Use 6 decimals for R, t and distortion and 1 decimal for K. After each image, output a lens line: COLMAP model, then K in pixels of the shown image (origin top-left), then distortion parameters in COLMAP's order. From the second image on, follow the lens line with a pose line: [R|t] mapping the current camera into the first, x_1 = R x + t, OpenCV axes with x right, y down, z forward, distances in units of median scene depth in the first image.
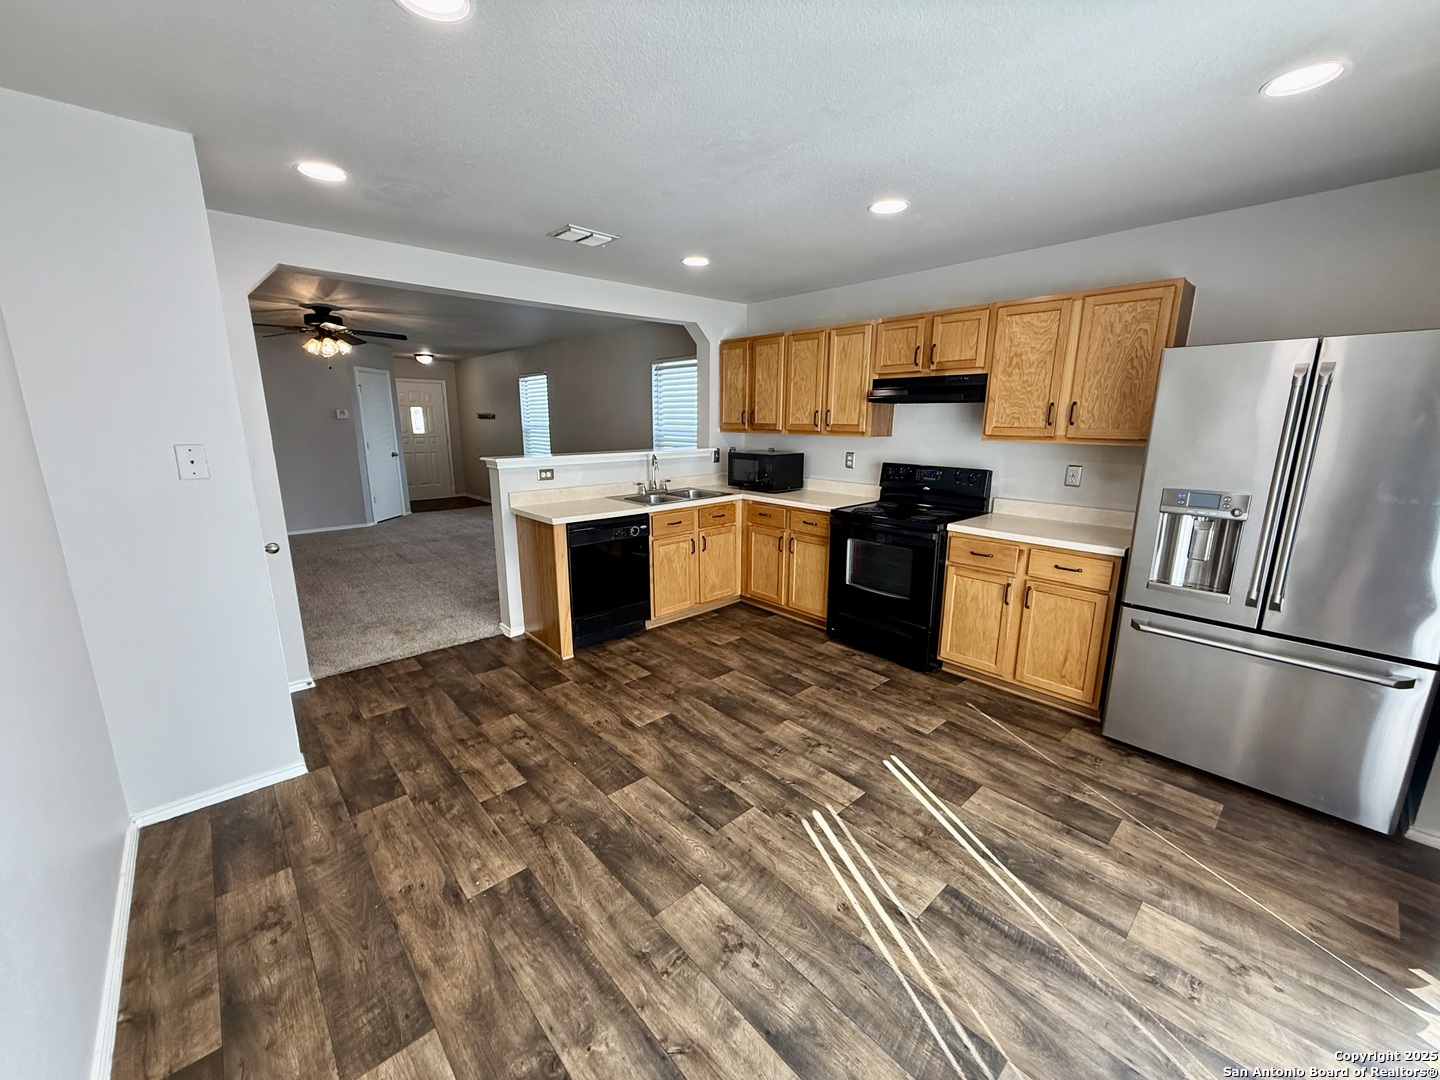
lens RADIAL K [[572.2, 0, 717.6], [0, 572.2, 541.9], [0, 0, 1]] dist [0.001099, -0.000117]
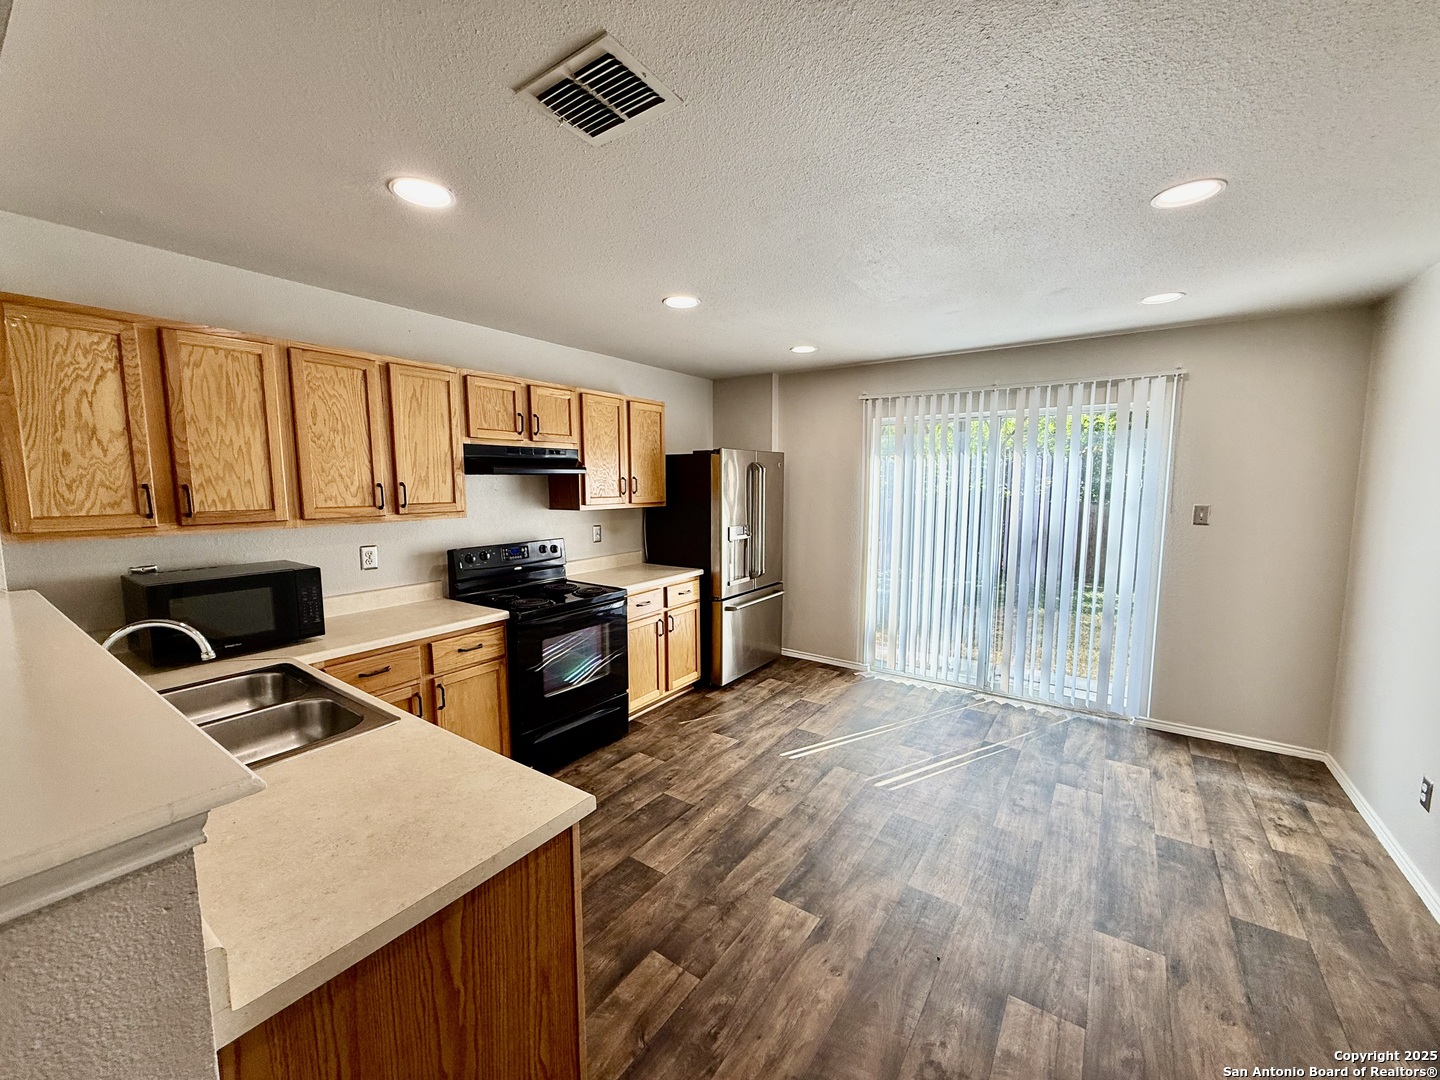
lens RADIAL K [[572.2, 0, 716.6], [0, 572.2, 540.7], [0, 0, 1]] dist [0.001099, -0.000117]
pose [[-0.220394, -0.106924, 0.969533, -0.791594], [0.210287, 0.965391, 0.154269, -0.289227], [-0.952474, 0.237880, -0.190281, 1.200781]]
